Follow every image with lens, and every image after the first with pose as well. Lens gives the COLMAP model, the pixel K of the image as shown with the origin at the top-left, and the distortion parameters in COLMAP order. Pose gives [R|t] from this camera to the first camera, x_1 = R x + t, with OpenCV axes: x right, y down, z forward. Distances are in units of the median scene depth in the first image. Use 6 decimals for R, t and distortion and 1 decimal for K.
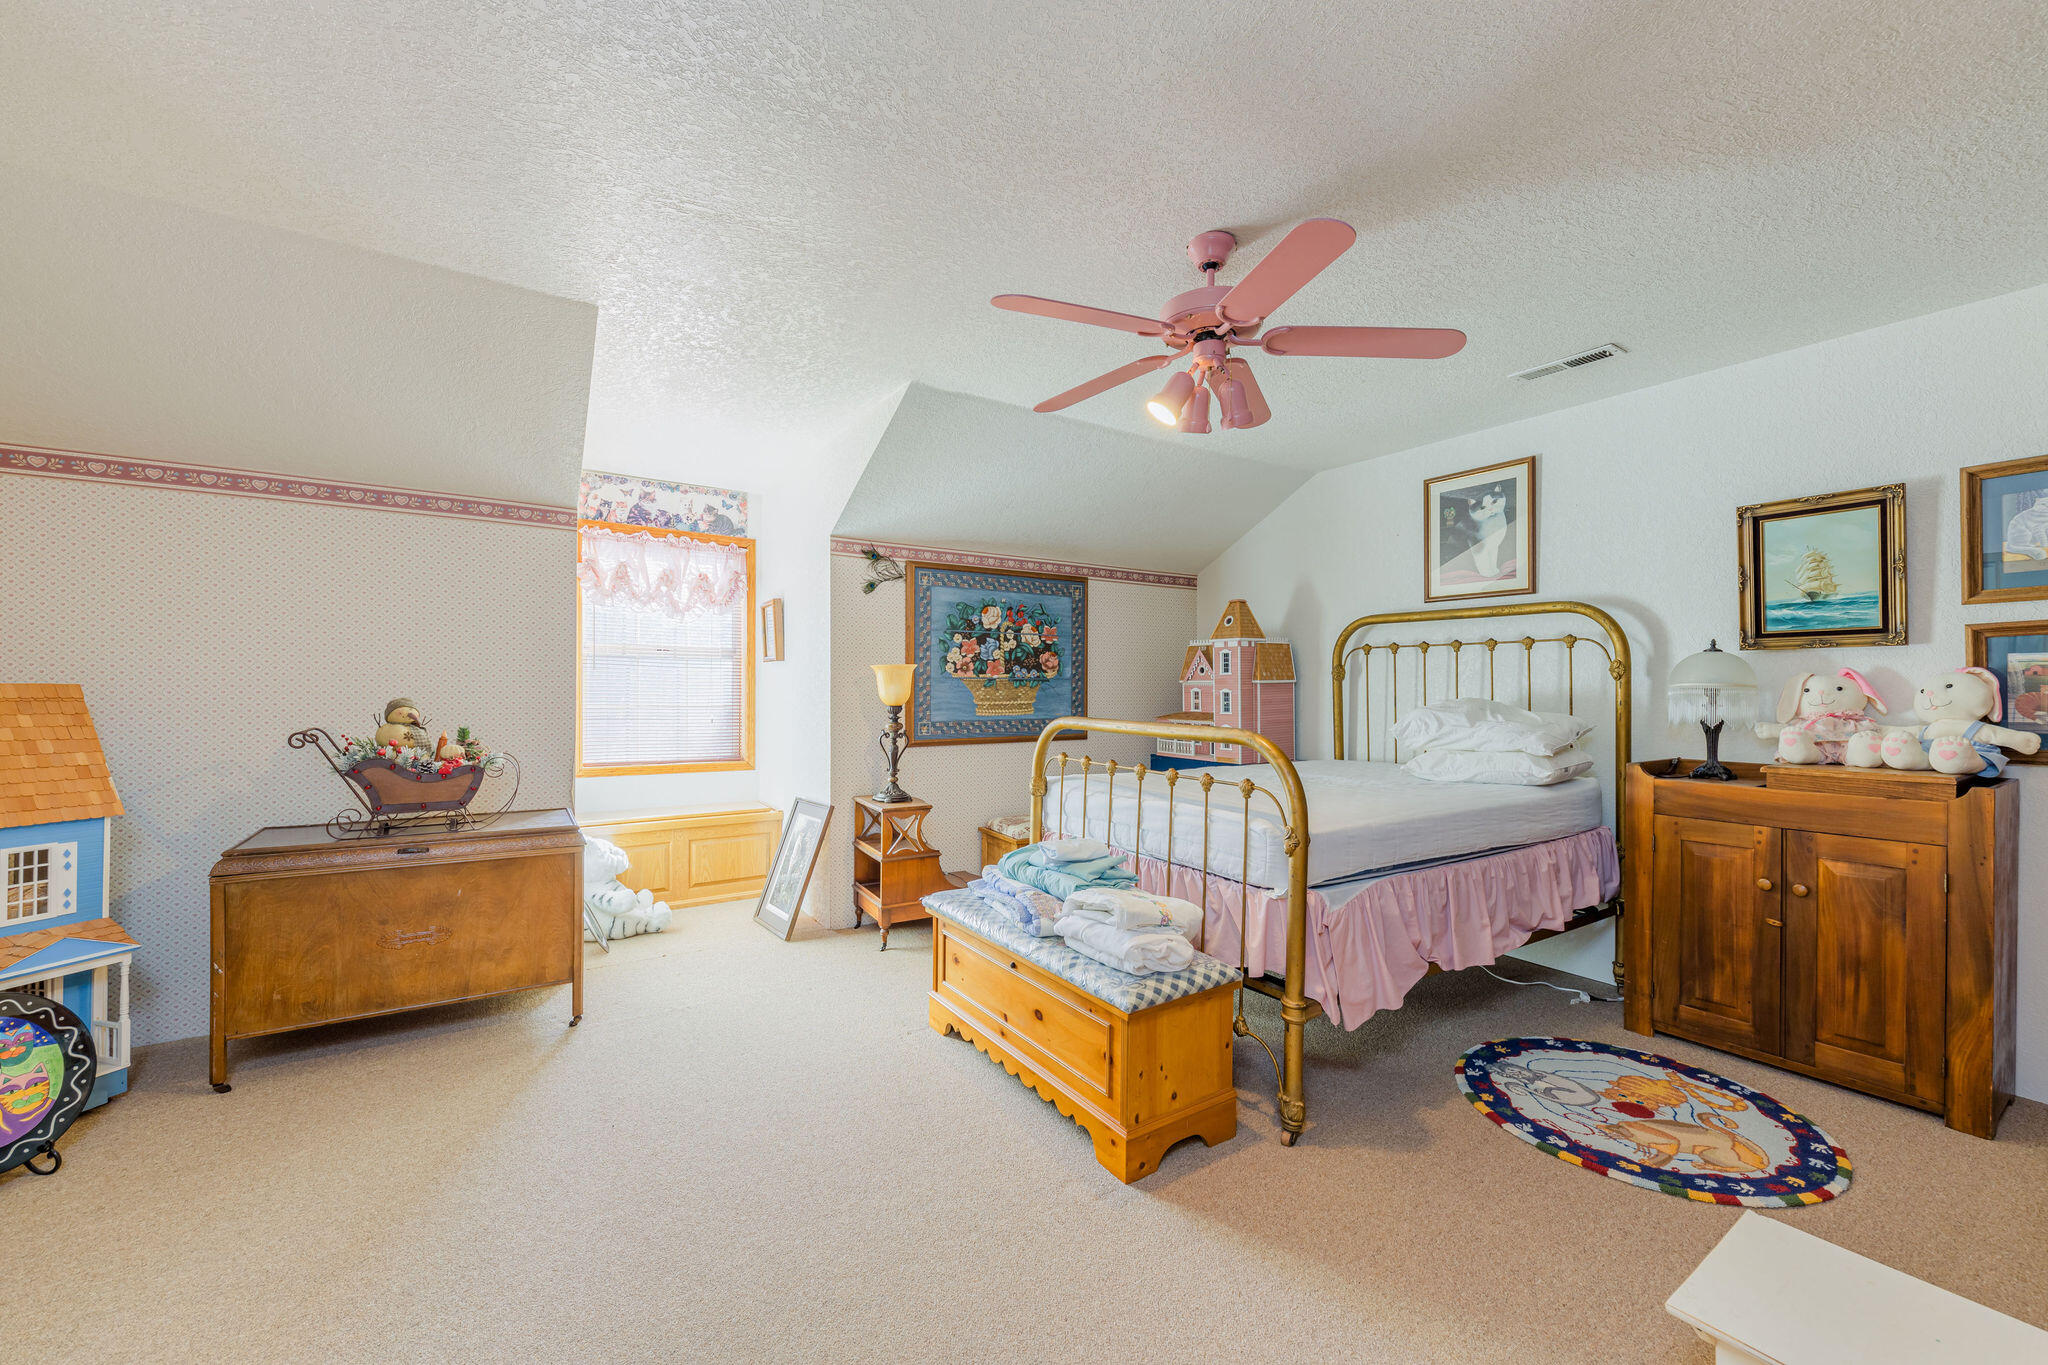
lens RADIAL K [[805.9, 0, 1024.0], [0, 805.9, 680.5], [0, 0, 1]] dist [0.000788, -0.000019]
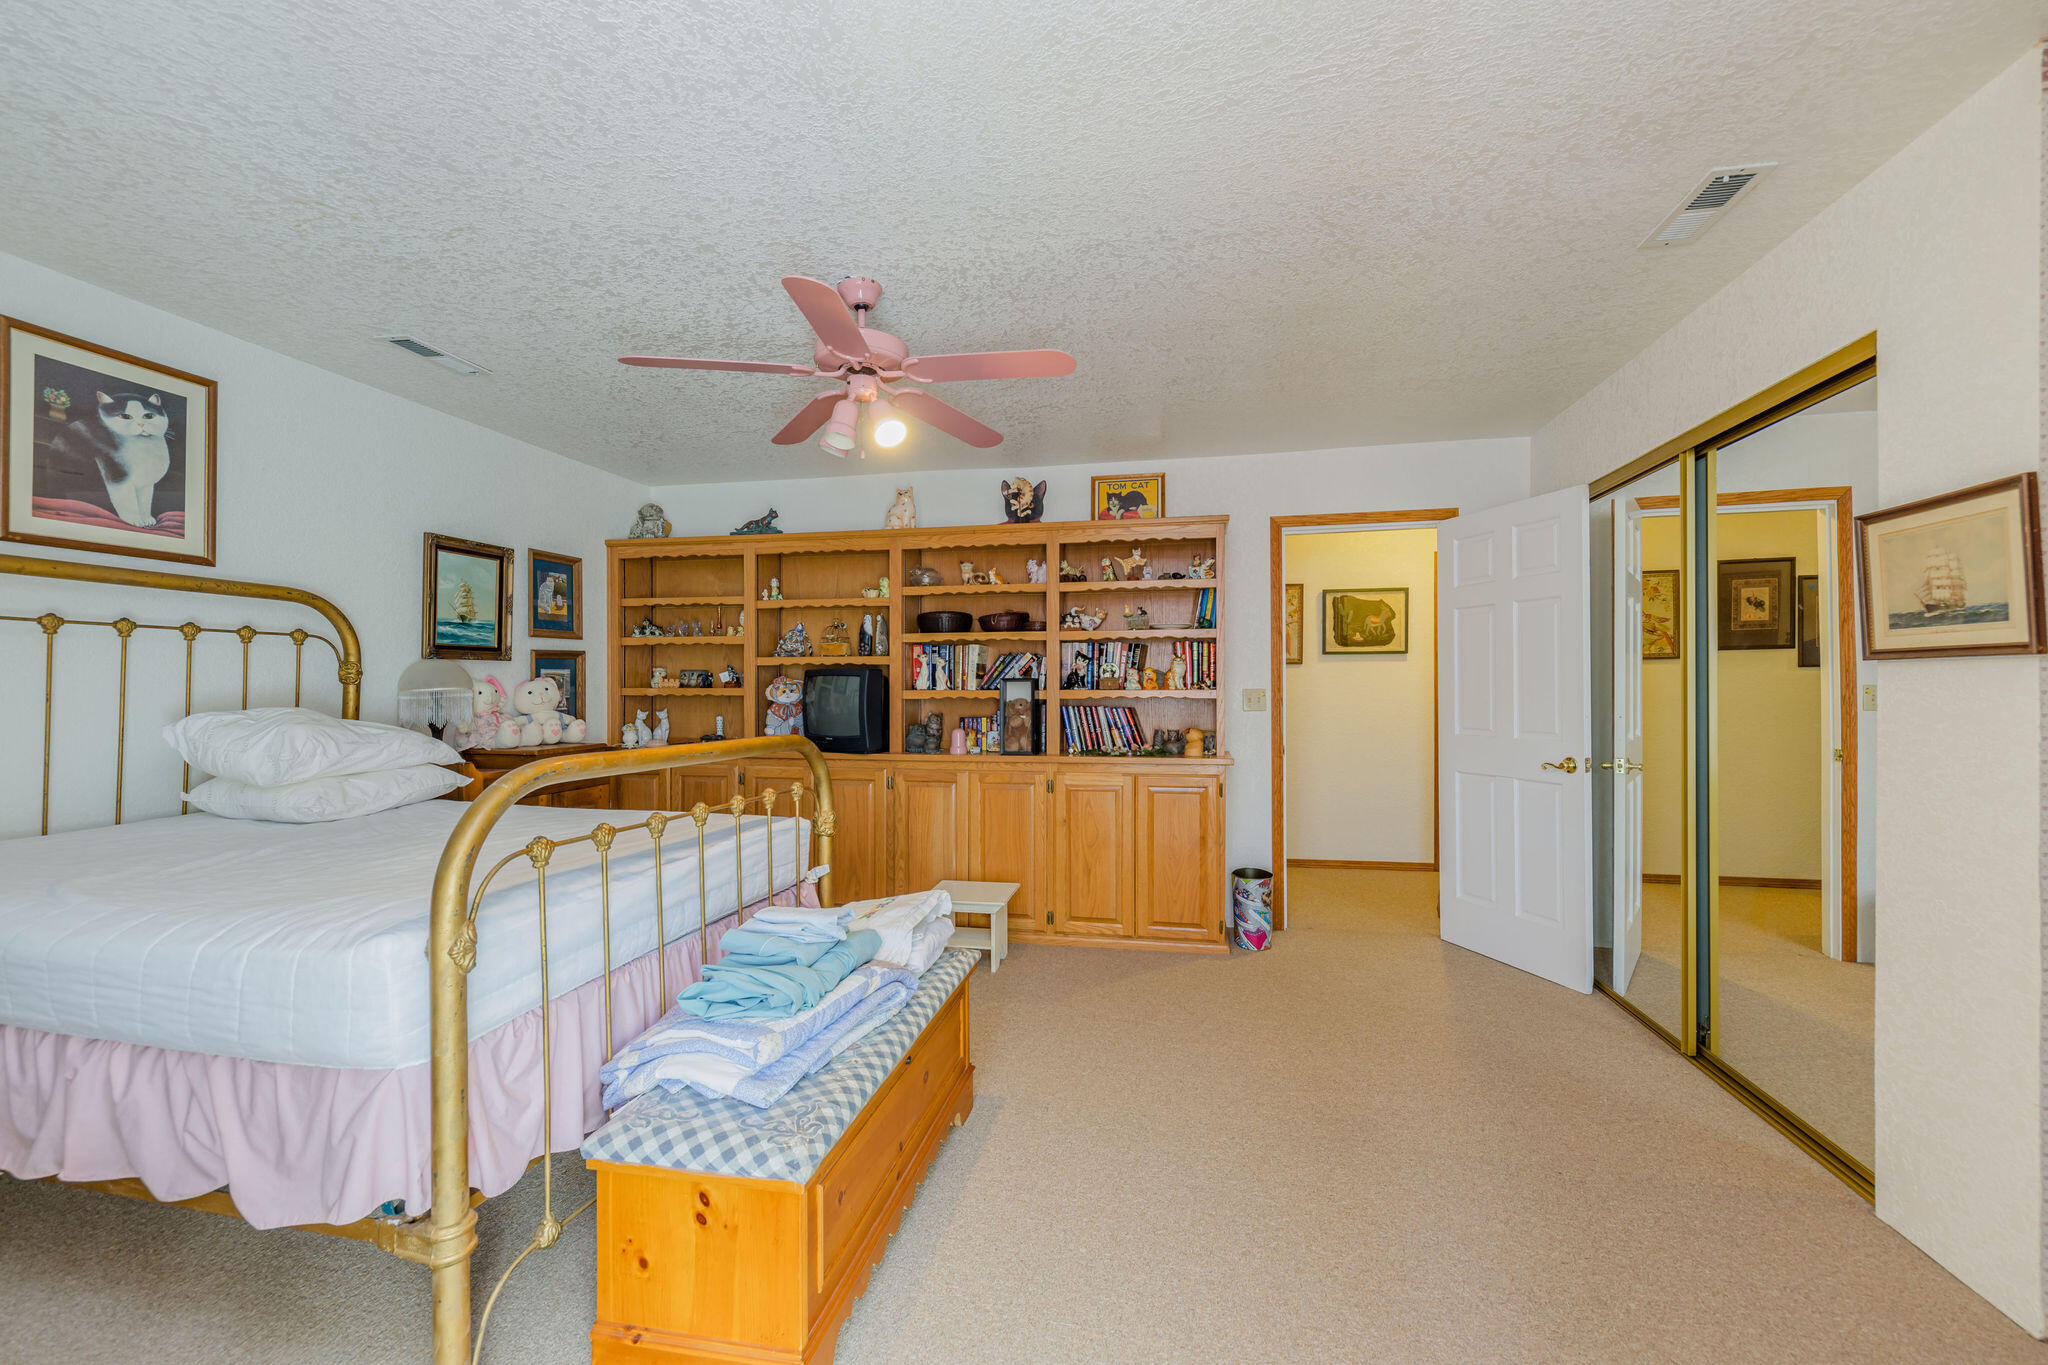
lens RADIAL K [[805.9, 0, 1026.4], [0, 805.9, 684.4], [0, 0, 1]] dist [0.000788, -0.000019]
pose [[-0.692846, 0.004633, 0.721071, -0.447803], [-0.002335, 0.999960, -0.008668, 0.005939], [-0.721082, -0.007689, -0.692807, 1.036175]]
